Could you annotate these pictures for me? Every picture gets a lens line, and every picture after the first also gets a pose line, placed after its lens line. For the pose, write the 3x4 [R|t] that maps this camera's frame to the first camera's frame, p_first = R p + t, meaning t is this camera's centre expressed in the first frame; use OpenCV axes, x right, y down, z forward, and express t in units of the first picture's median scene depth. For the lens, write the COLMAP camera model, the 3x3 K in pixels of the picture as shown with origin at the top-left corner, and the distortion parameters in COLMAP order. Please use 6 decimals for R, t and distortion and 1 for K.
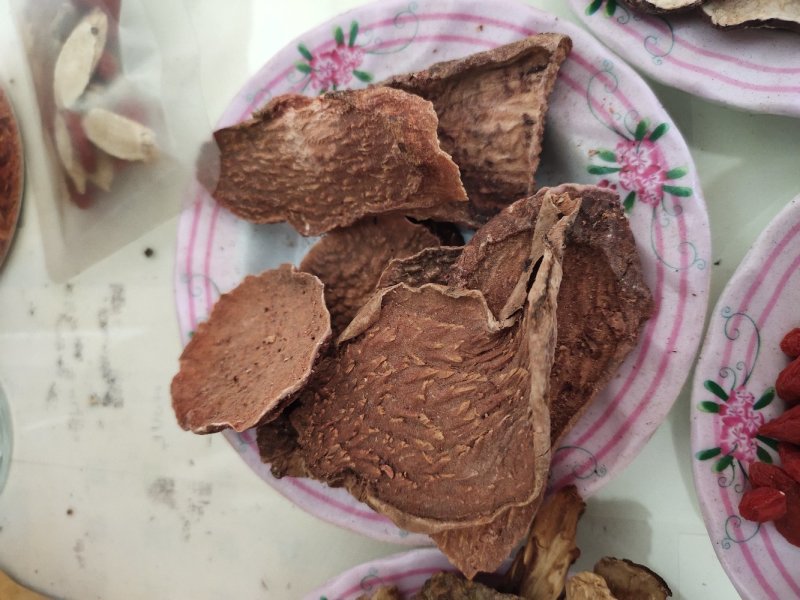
lens RADIAL K [[634.6, 0, 400.0], [0, 634.6, 300.0], [0, 0, 1]] dist [0.008205, -0.042997]
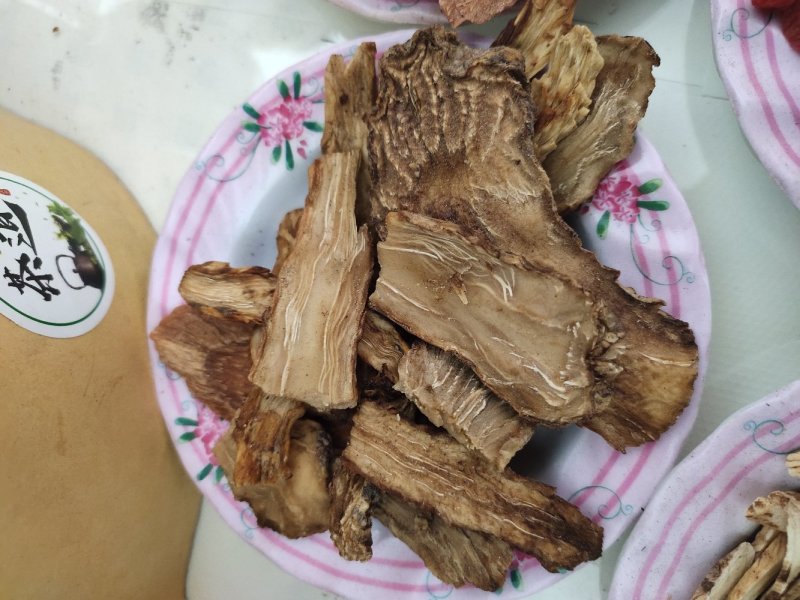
lens RADIAL K [[634.6, 0, 400.0], [0, 634.6, 300.0], [0, 0, 1]] dist [0.008205, -0.042997]
pose [[0.967641, 0.252160, 0.009276, 0.126210], [-0.252015, 0.963942, 0.085467, 0.786961], [0.012610, -0.085039, 0.996298, 0.011772]]
